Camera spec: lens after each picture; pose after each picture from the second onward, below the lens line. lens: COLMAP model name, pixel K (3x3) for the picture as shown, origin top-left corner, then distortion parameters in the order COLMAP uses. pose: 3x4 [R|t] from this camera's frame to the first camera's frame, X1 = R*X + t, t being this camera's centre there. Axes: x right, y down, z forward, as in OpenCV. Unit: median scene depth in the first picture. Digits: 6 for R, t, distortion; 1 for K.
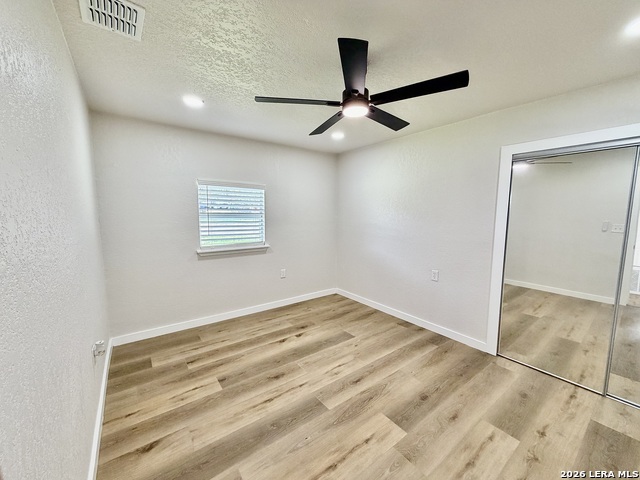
lens RADIAL K [[255.0, 0, 320.0], [0, 255.0, 240.0], [0, 0, 1]] dist [-0.001483, -0.000191]
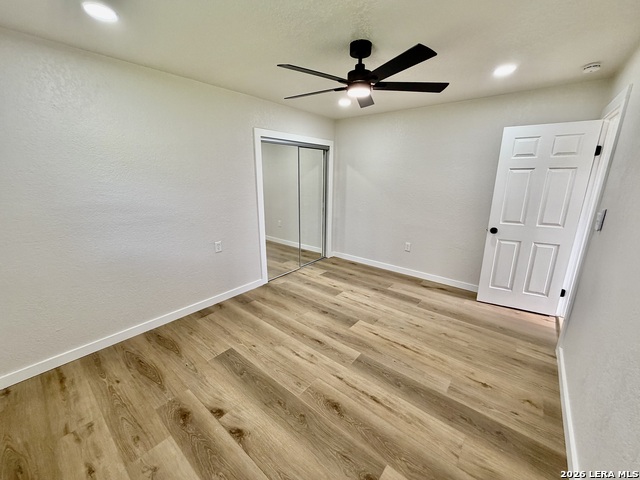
lens RADIAL K [[255.0, 0, 320.0], [0, 255.0, 240.0], [0, 0, 1]] dist [-0.001483, -0.000191]
pose [[-0.235347, -0.249402, 0.939367, -0.706110], [0.100175, 0.955143, 0.278688, -0.152076], [-0.966735, 0.159689, -0.199806, 1.042669]]
